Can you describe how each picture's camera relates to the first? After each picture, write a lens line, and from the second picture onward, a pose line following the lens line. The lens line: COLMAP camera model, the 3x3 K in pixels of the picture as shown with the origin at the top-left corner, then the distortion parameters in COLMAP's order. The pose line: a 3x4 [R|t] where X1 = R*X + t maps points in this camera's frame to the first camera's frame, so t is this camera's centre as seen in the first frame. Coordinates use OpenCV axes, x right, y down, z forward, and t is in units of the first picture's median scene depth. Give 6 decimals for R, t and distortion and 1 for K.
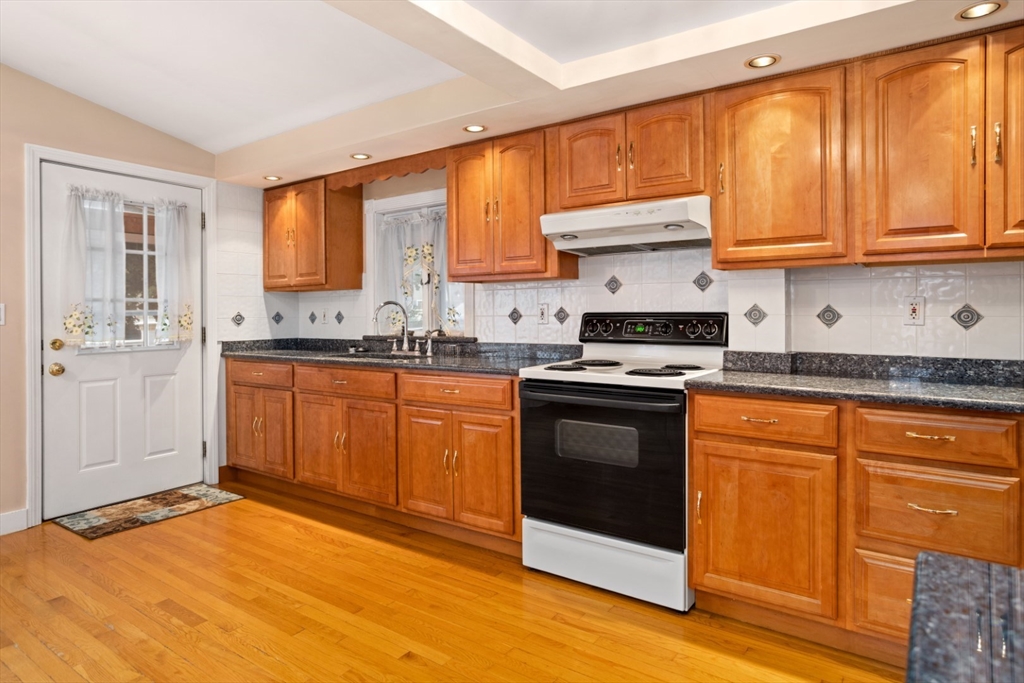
lens RADIAL K [[599.8, 0, 515.0], [0, 599.8, 310.2], [0, 0, 1]] dist [-0.031799, 0.026260]
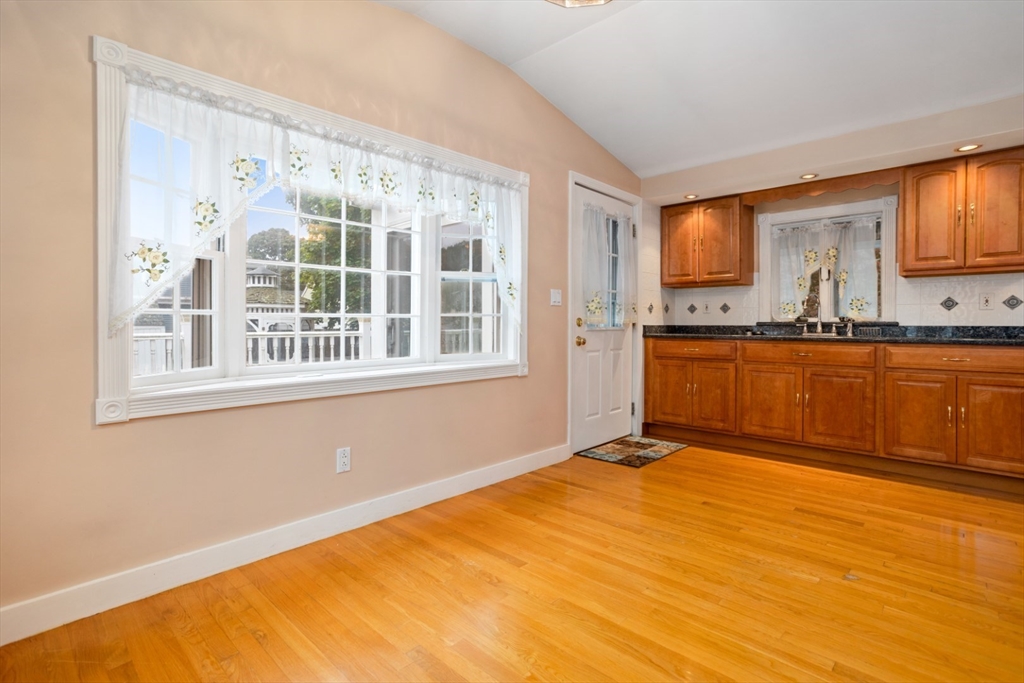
lens RADIAL K [[500.3, 0, 522.2], [0, 500.3, 322.3], [0, 0, 1]] dist [-0.041320, 0.026196]
pose [[0.991371, 0.012155, -0.130519, -0.917988], [-0.011892, 0.999925, 0.002791, 0.069094], [0.130543, -0.001215, 0.991442, -0.141657]]
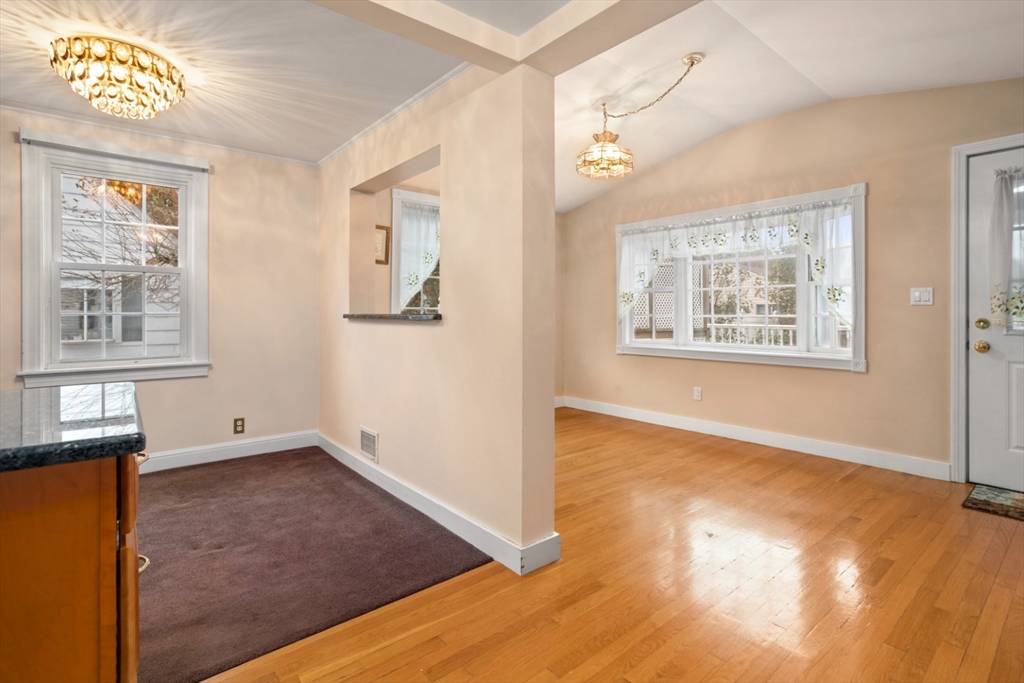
lens RADIAL K [[500.3, 0, 510.3], [0, 500.3, 310.5], [0, 0, 1]] dist [-0.041320, 0.026196]
pose [[-0.266154, 0.006997, -0.963905, 0.382689], [0.006531, 0.999964, 0.005456, 0.029389], [0.963908, -0.004843, -0.266190, 0.509875]]
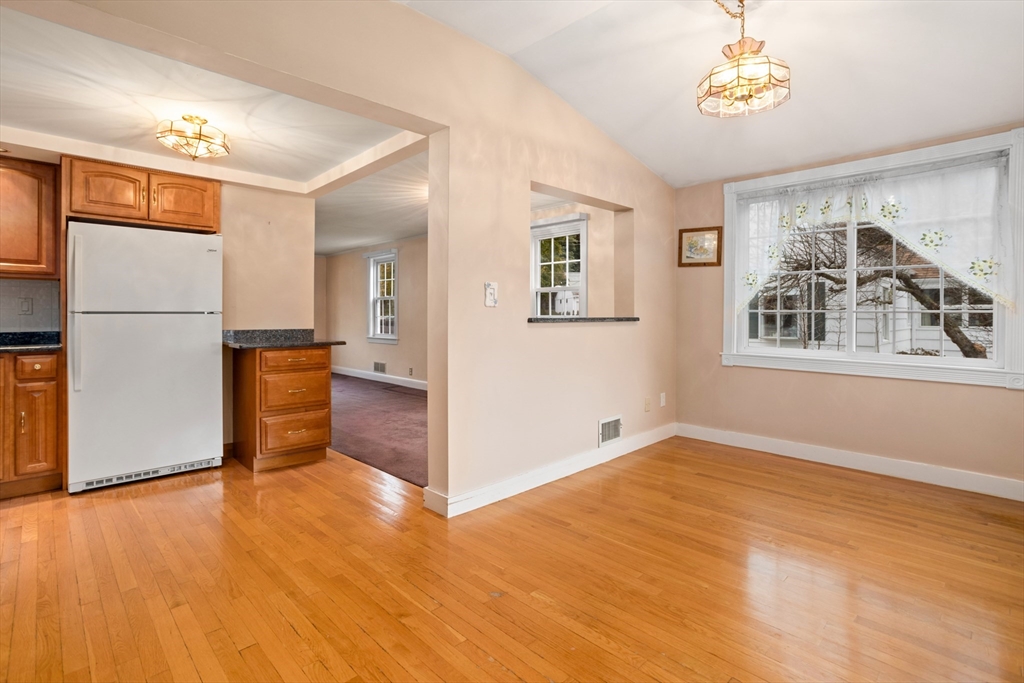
lens RADIAL K [[500.3, 0, 517.6], [0, 500.3, 313.5], [0, 0, 1]] dist [-0.041320, 0.026196]
pose [[-0.983826, 0.010558, 0.178817, -0.697456], [0.009118, 0.999919, -0.008874, 0.041819], [-0.178896, -0.007100, -0.983842, 1.295539]]
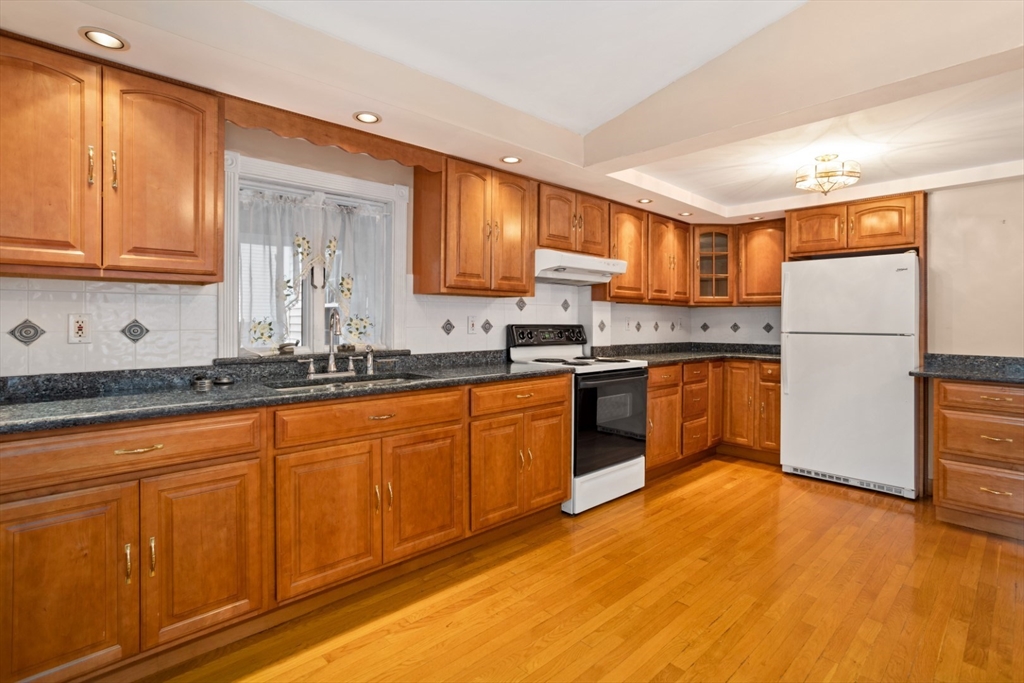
lens RADIAL K [[500.3, 0, 512.9], [0, 500.3, 318.2], [0, 0, 1]] dist [-0.041320, 0.026196]
pose [[0.204332, 0.013283, 0.978812, -1.068515], [-0.008407, 0.999895, -0.011815, 0.004066], [-0.978866, -0.005815, 0.204422, 0.882327]]
